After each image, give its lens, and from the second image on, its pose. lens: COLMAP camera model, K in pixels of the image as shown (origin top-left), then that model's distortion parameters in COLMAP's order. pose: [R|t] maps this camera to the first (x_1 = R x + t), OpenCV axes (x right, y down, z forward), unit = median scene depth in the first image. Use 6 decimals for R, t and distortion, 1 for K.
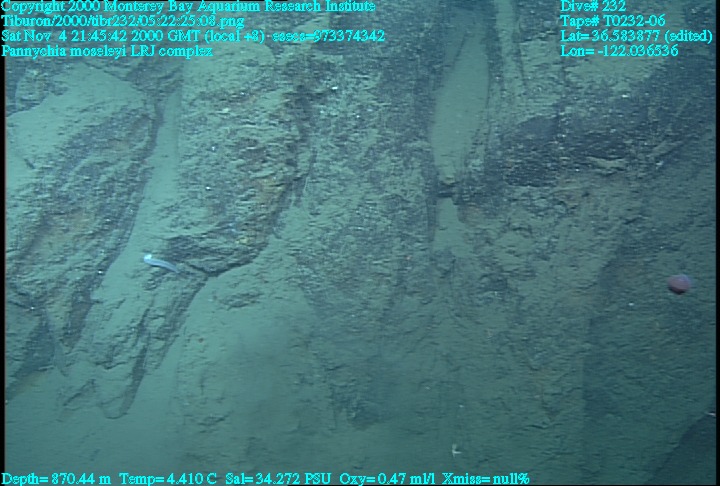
lens RADIAL K [[337.6, 0, 357.8], [0, 337.6, 241.4], [0, 0, 1]] dist [-0.021539, 0.005999]
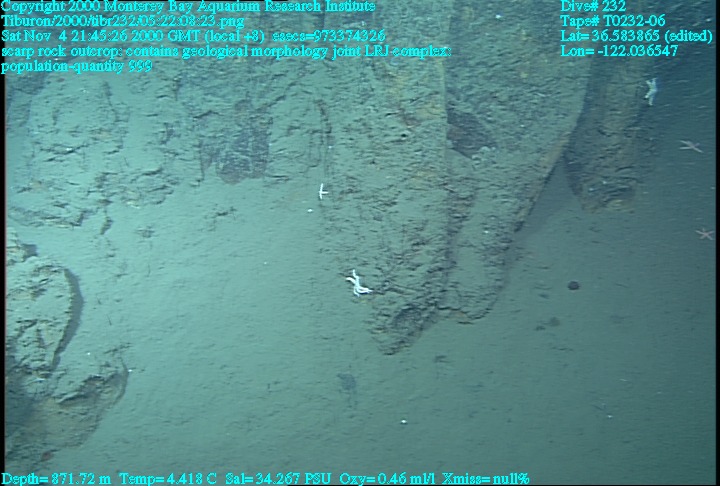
lens RADIAL K [[337.6, 0, 359.8], [0, 337.6, 243.8], [0, 0, 1]] dist [-0.021539, 0.005999]
pose [[0.999998, -0.001442, -0.001491, 0.406875], [0.001436, 0.999991, -0.004108, 0.795633], [0.001497, 0.004106, 0.999990, 0.052675]]
